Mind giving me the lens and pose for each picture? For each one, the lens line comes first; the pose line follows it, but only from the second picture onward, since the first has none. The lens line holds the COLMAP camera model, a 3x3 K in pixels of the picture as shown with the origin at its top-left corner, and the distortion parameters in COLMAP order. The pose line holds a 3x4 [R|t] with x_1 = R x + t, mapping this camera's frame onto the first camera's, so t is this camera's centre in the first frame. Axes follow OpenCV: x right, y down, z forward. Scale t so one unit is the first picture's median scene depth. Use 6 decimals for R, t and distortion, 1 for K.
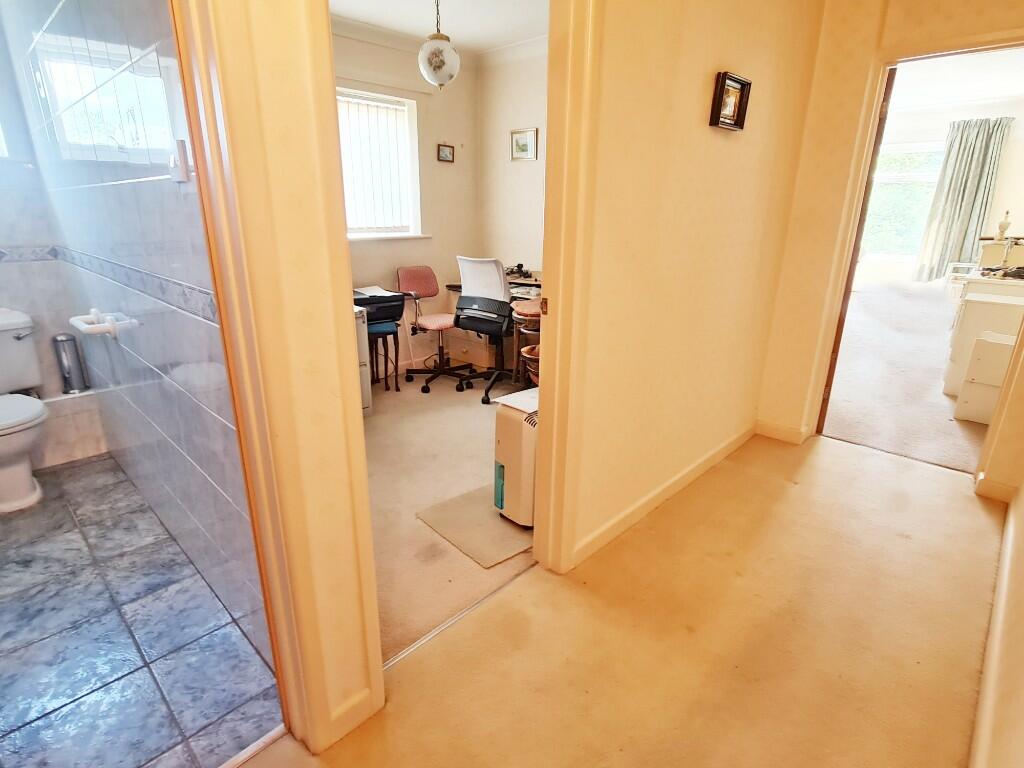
lens RADIAL K [[532.8, 0, 507.6], [0, 532.8, 384.2], [0, 0, 1]] dist [0.001419, 0.000325]
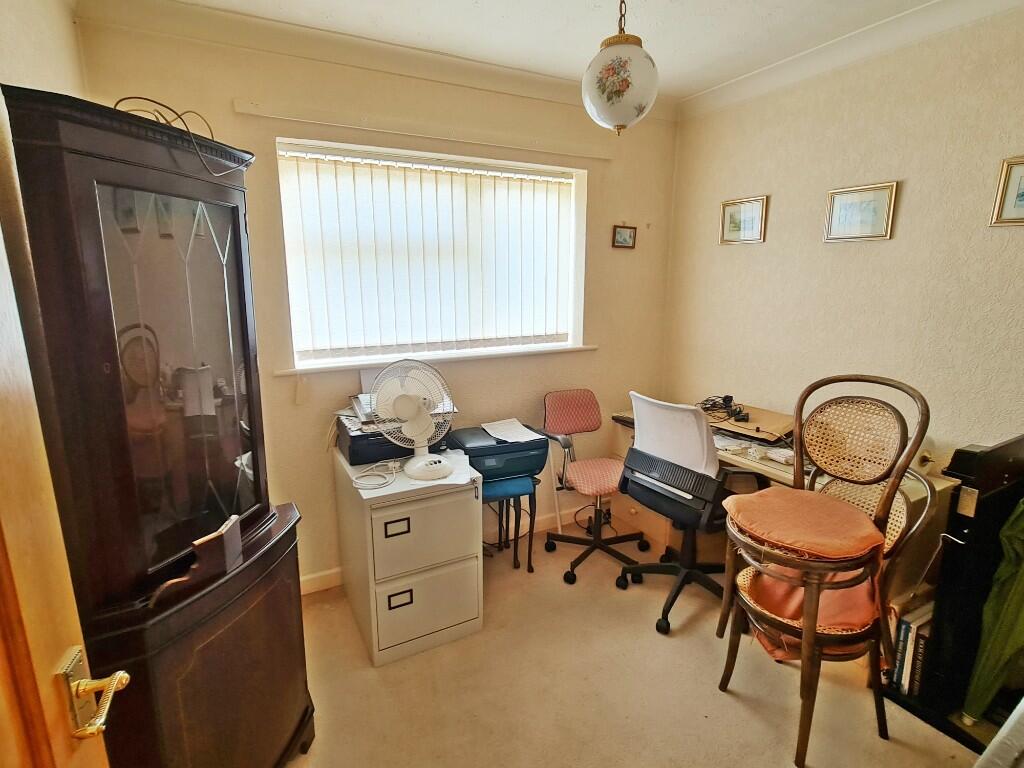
lens RADIAL K [[513.3, 0, 512.0], [0, 513.3, 384.0], [0, 0, 1]] dist [-0.001482, -0.000206]
pose [[0.949421, 0.053309, -0.309449, -0.036108], [-0.087612, 0.991320, -0.098026, -0.161651], [0.301537, 0.120179, 0.945850, 0.335708]]
